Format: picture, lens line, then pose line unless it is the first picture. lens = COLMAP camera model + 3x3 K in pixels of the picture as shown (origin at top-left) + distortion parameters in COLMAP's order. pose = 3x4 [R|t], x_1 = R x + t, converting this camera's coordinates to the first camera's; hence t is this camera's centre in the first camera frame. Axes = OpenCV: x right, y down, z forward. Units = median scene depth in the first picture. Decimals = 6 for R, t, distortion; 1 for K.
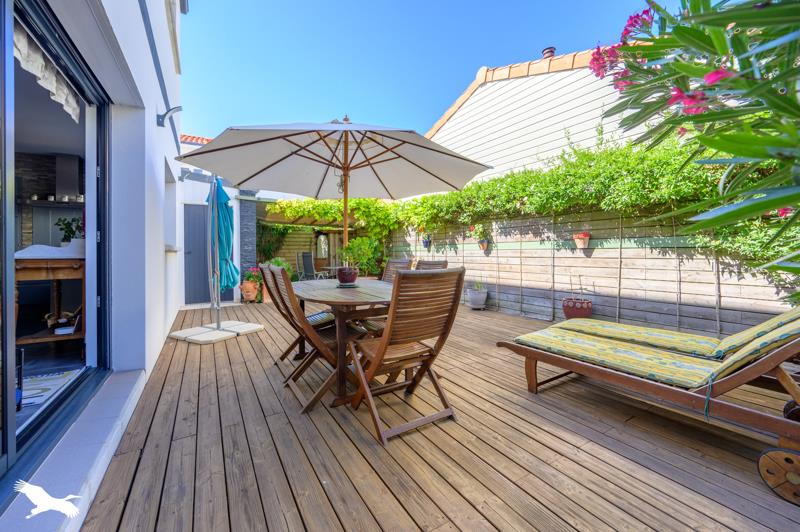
lens RADIAL K [[320.4, 0, 402.0], [0, 320.4, 252.5], [0, 0, 1]] dist [0.000036, 0.000052]
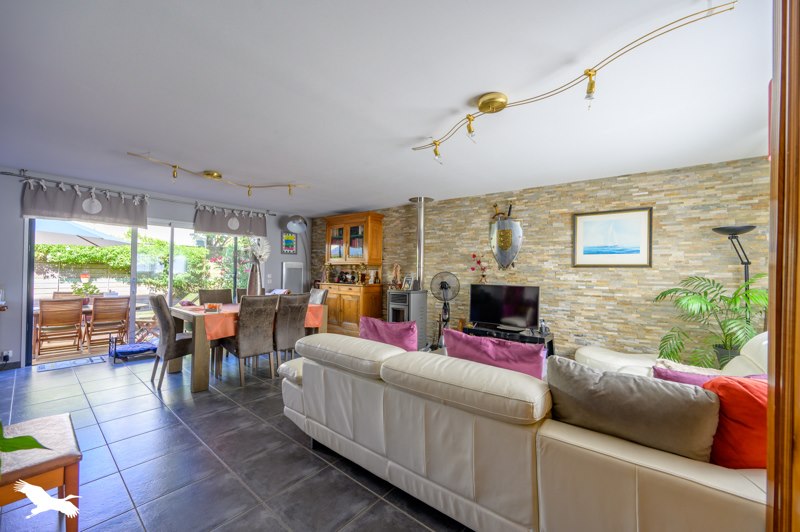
lens RADIAL K [[315.1, 0, 399.3], [0, 315.1, 268.8], [0, 0, 1]] dist [-0.000443, 0.000232]
pose [[-0.307967, 0.008365, 0.951360, -1.658740], [-0.017676, 0.999738, -0.014512, -0.092032], [-0.951233, -0.021286, -0.307739, -0.172491]]
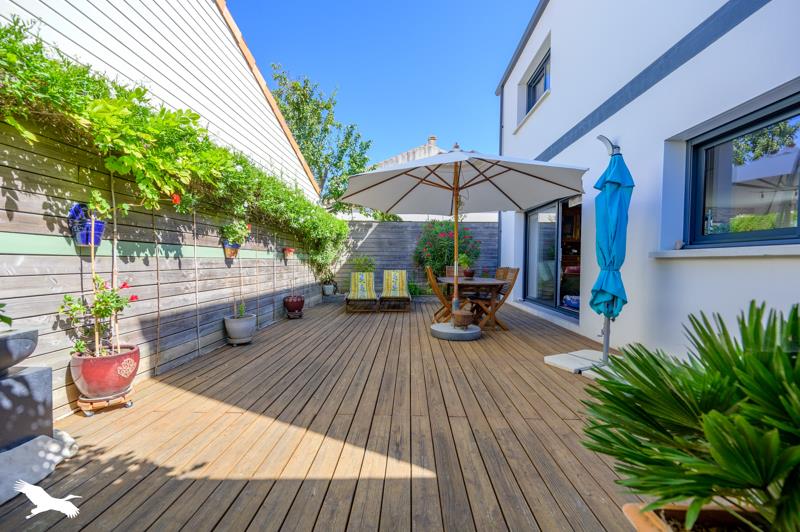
lens RADIAL K [[315.1, 0, 399.3], [0, 315.1, 268.8], [0, 0, 1]] dist [-0.000443, 0.000232]
pose [[-0.832760, -0.020556, 0.553252, -0.536557], [-0.009814, 0.999702, 0.022372, -0.004483], [-0.553547, 0.013201, -0.832713, 1.718751]]
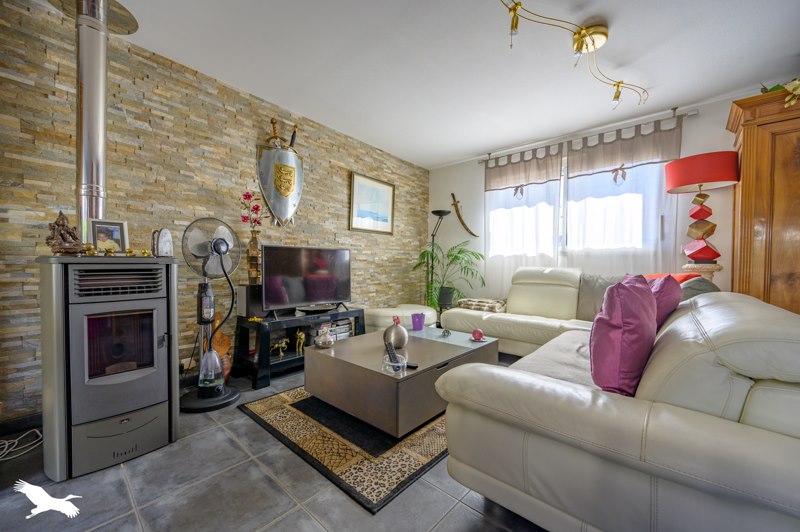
lens RADIAL K [[315.1, 0, 399.3], [0, 315.1, 268.8], [0, 0, 1]] dist [-0.000443, 0.000232]
pose [[-0.962682, -0.000792, -0.270635, -0.891119], [-0.004864, 0.999885, 0.014374, -0.031418], [0.270593, 0.015154, -0.962575, -0.091070]]
